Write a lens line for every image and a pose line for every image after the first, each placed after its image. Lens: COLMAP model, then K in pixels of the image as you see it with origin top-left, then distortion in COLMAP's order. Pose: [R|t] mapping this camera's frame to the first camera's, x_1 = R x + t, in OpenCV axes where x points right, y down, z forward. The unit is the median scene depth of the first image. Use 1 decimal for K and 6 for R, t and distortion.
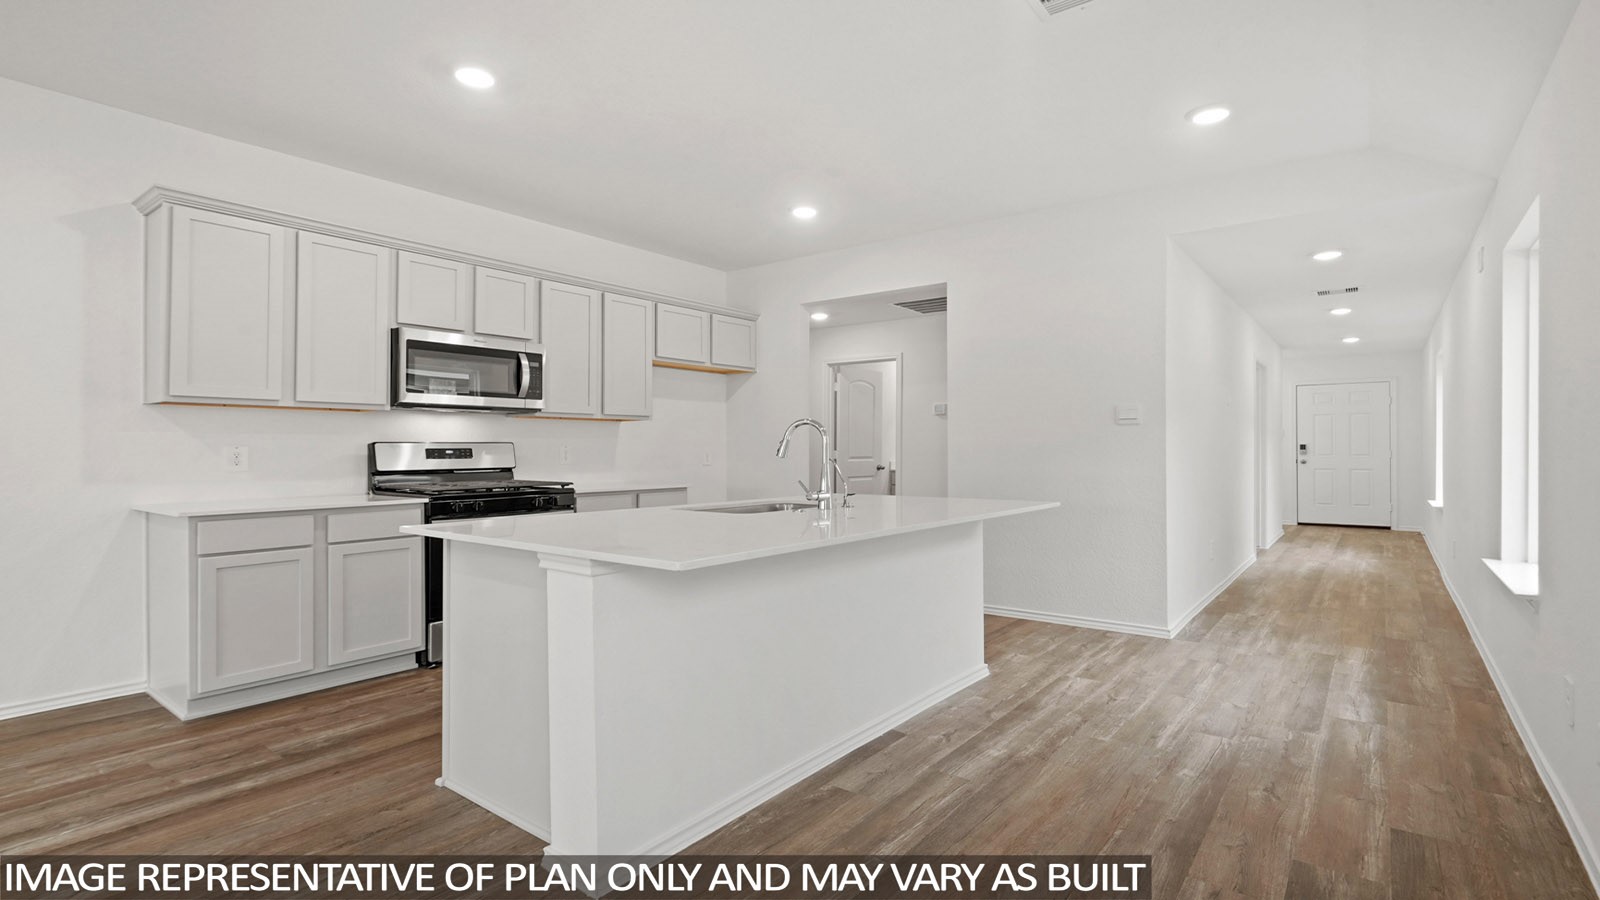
lens RADIAL K [[762.4, 0, 805.1], [0, 762.4, 445.8], [0, 0, 1]] dist [0.010623, -0.000732]
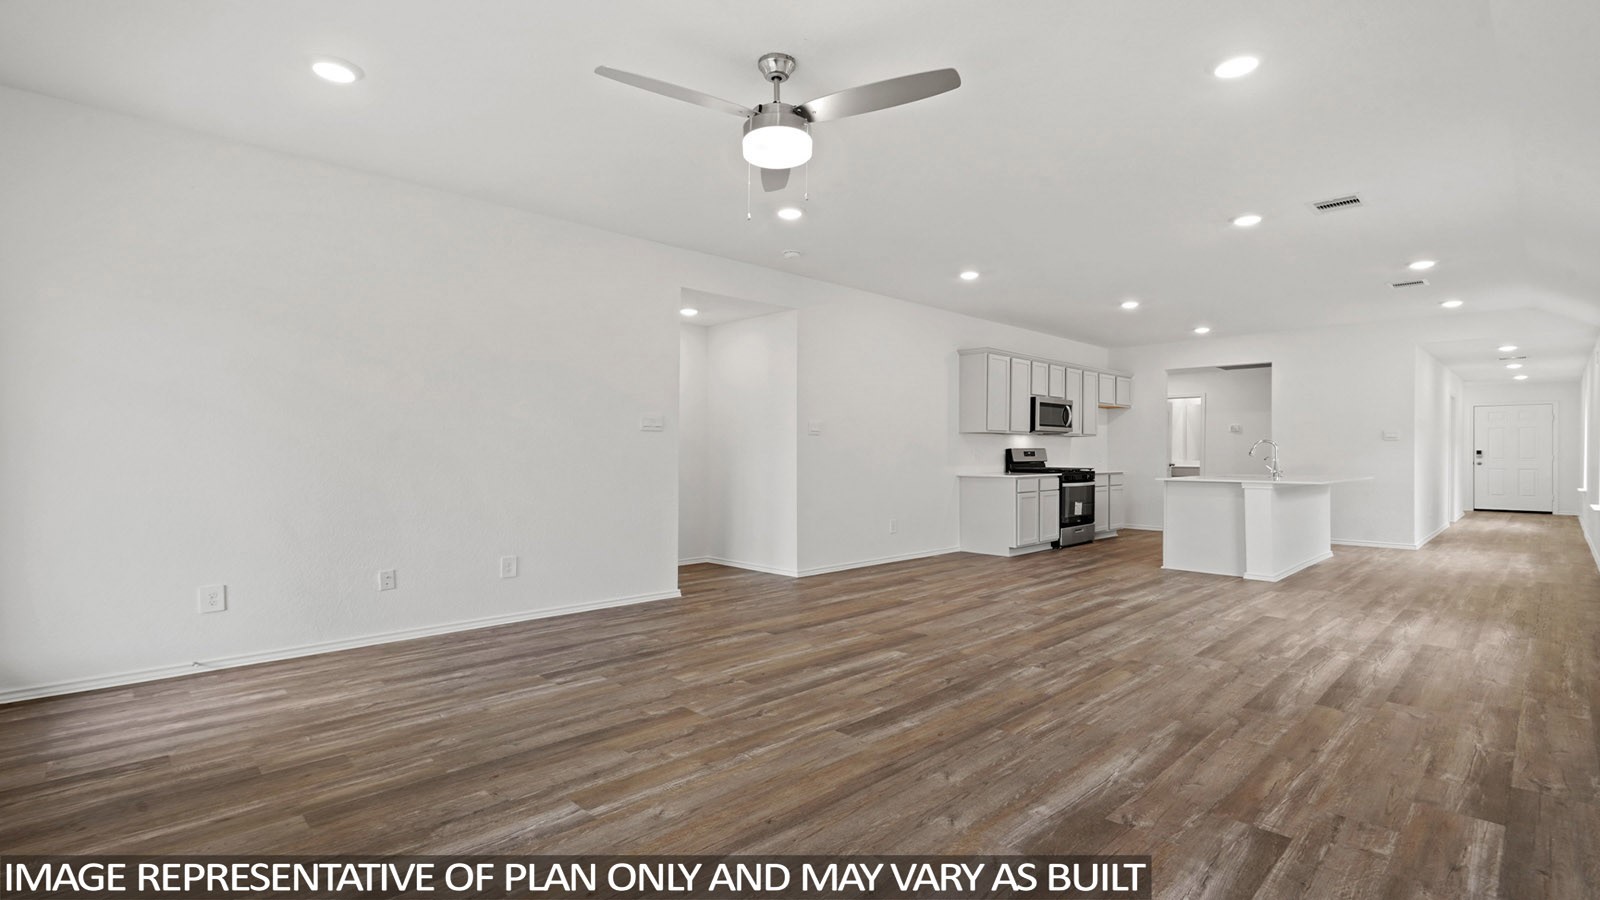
lens RADIAL K [[762.4, 0, 793.3], [0, 762.4, 453.7], [0, 0, 1]] dist [0.010623, -0.000732]
pose [[0.990782, 0.003802, -0.135415, -0.527202], [-0.003067, 0.999979, 0.005638, -0.000041], [0.135433, -0.005170, 0.990773, -0.730914]]
